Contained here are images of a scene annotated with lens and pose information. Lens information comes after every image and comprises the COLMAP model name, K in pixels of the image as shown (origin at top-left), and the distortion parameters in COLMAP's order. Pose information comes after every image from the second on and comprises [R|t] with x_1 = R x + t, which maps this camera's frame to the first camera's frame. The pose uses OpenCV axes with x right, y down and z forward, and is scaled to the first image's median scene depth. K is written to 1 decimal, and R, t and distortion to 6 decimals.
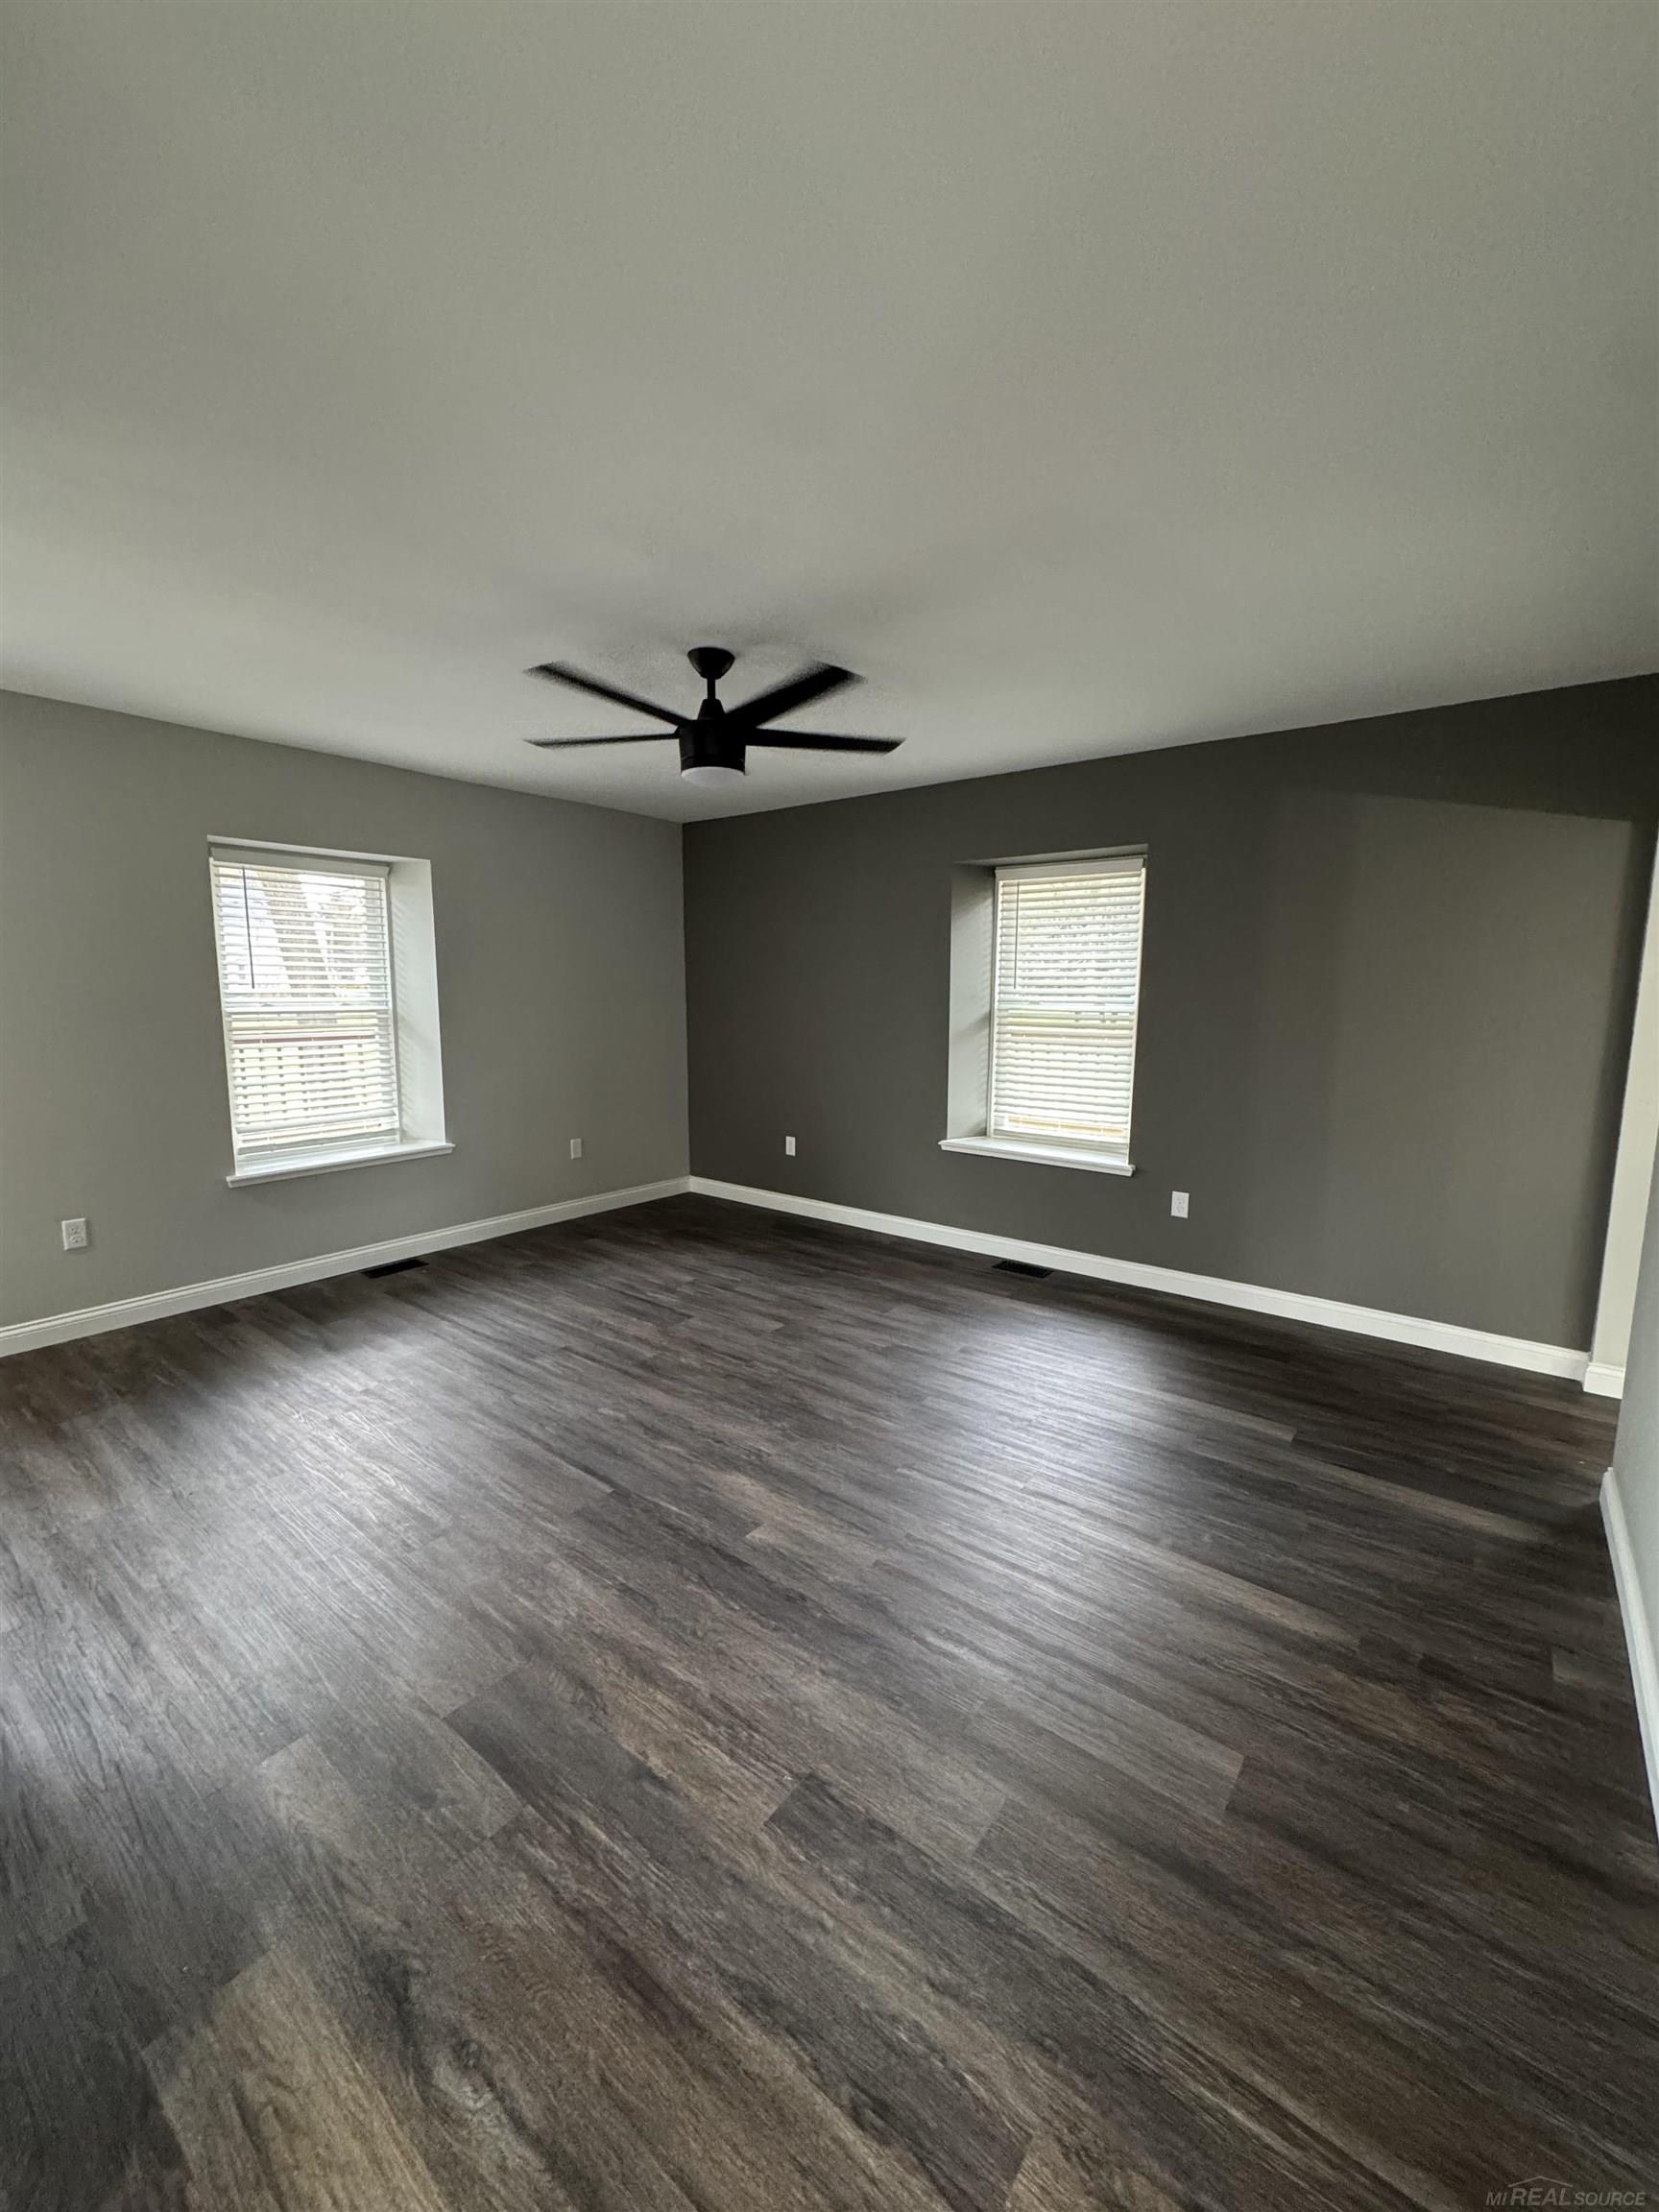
lens RADIAL K [[880.7, 0, 830.5], [0, 880.7, 1106.9], [0, 0, 1]] dist [0.000197, 0.000107]
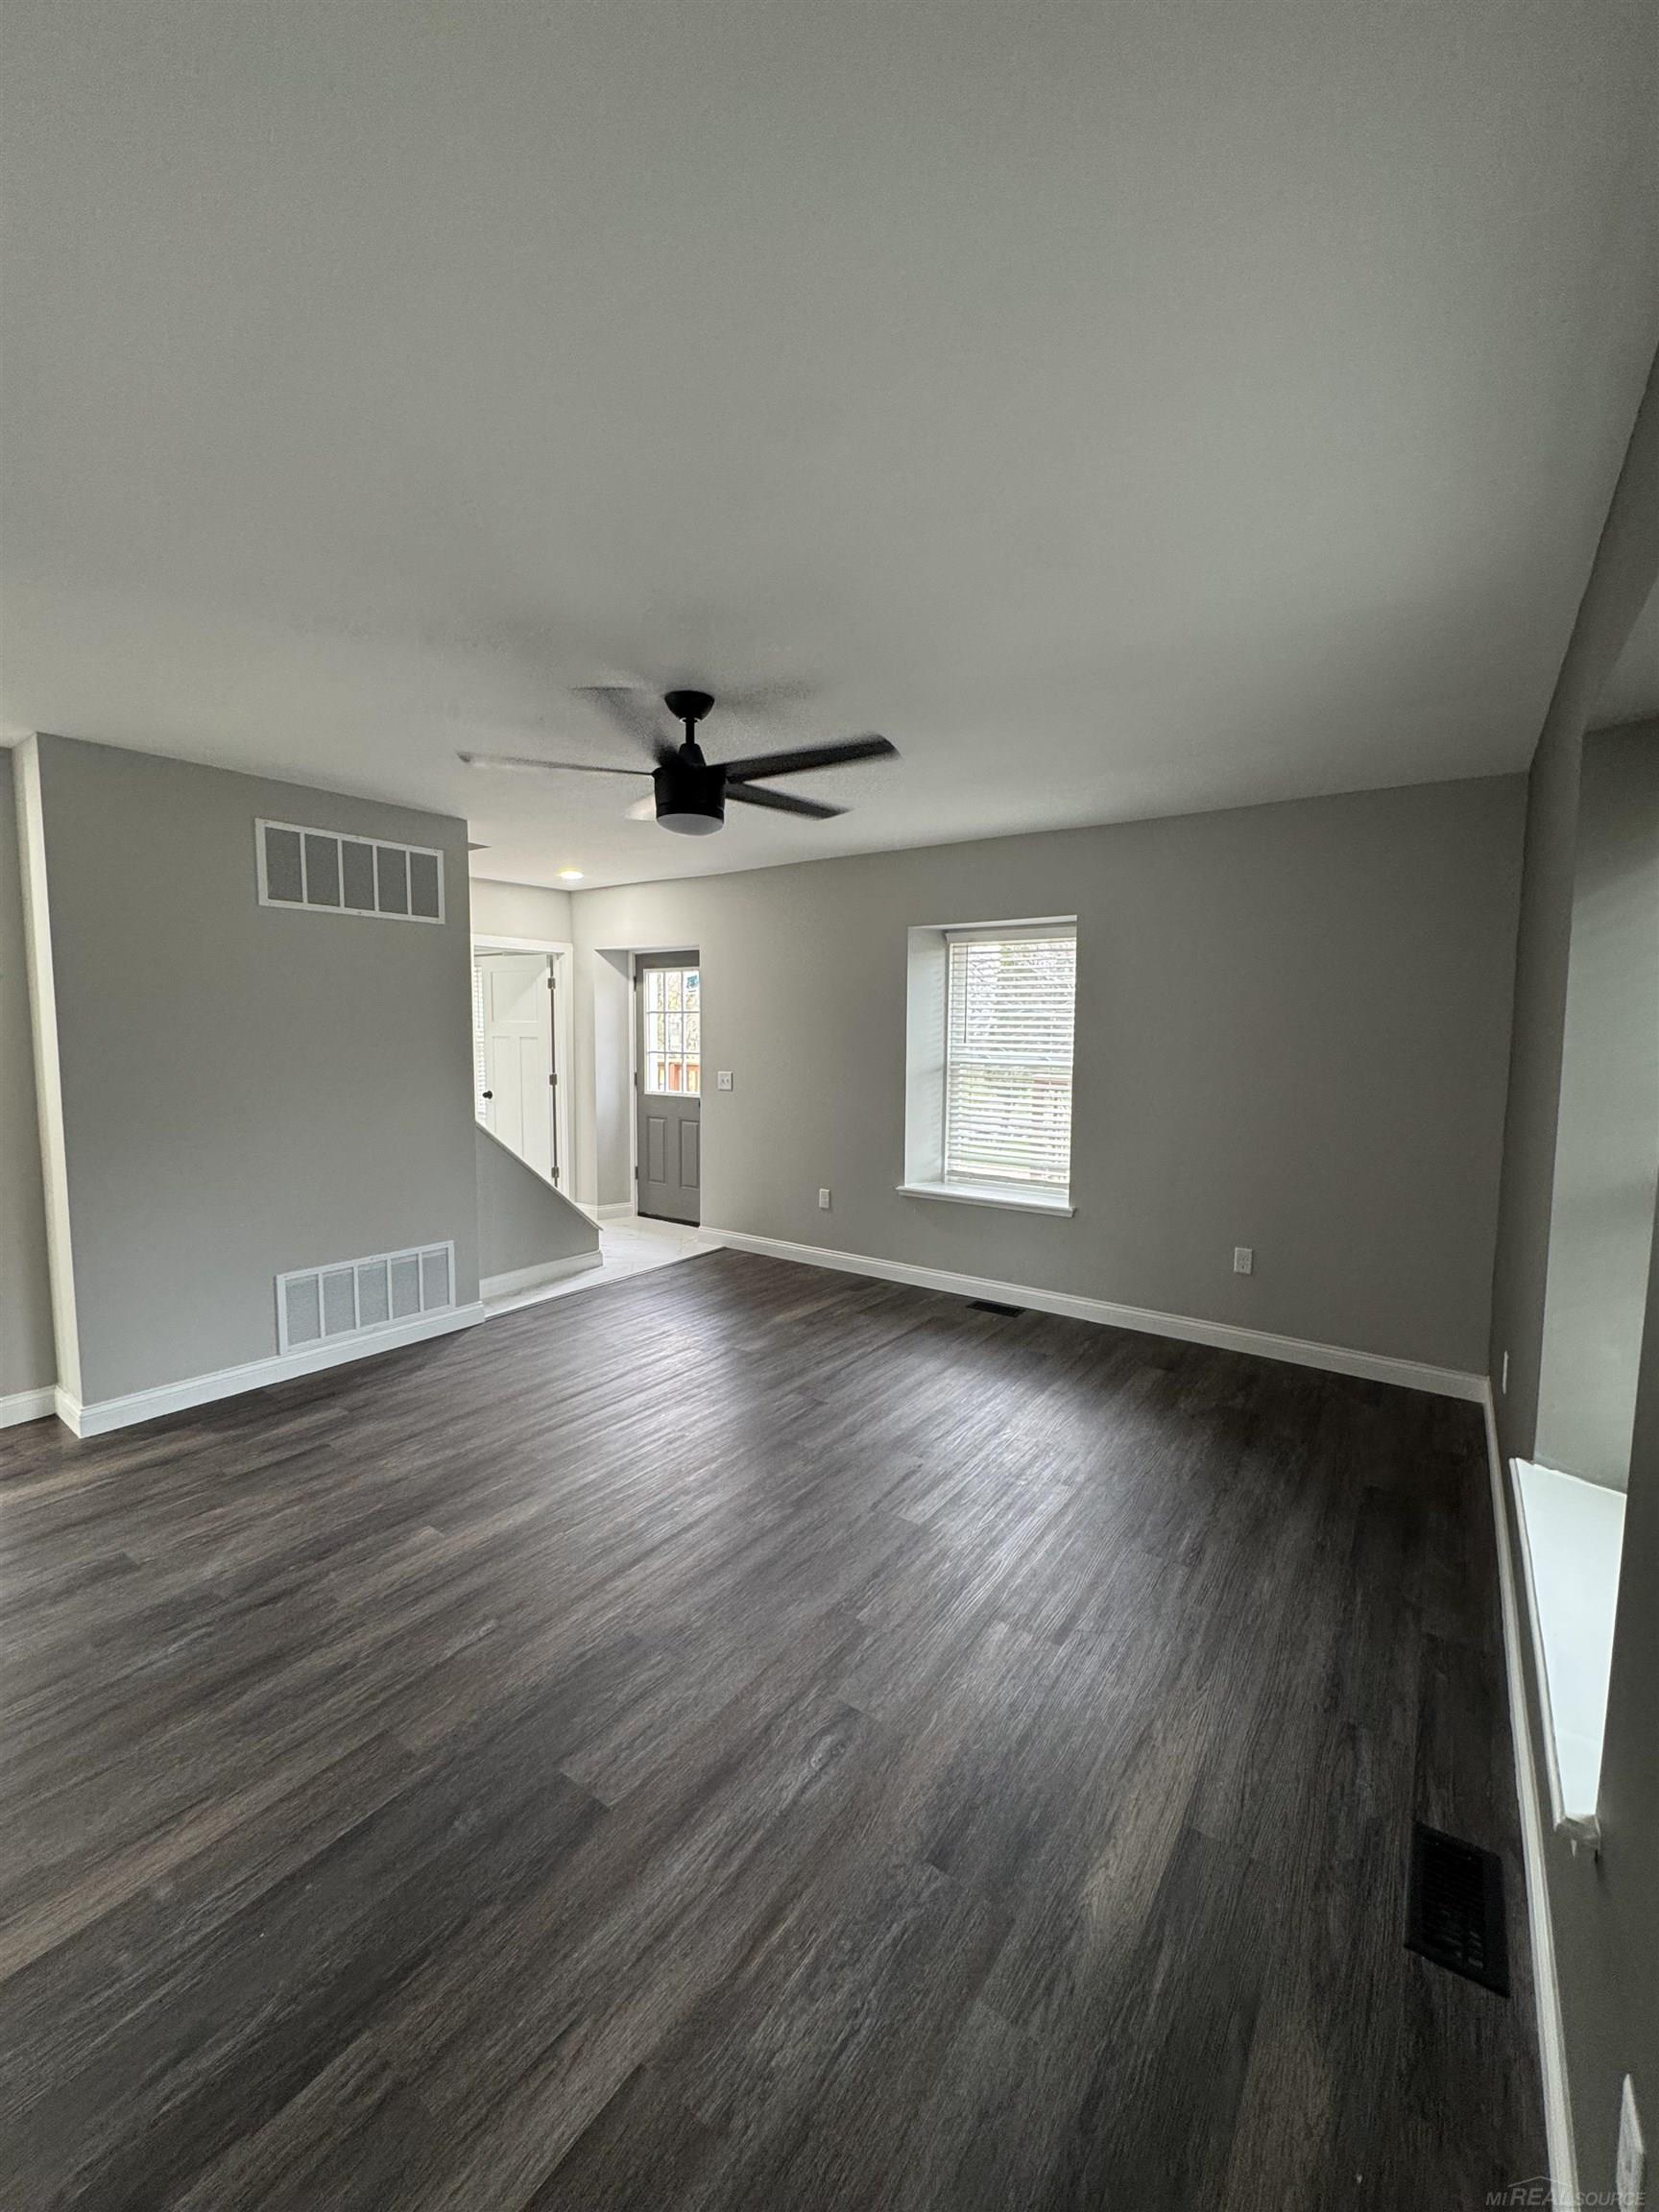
lens RADIAL K [[880.7, 0, 831.8], [0, 880.7, 1103.4], [0, 0, 1]] dist [0.000197, 0.000107]
pose [[0.046038, 0.081689, -0.995594, 0.560535], [-0.148212, 0.986179, 0.074062, -0.114784], [0.987883, 0.144149, 0.057509, 0.759835]]
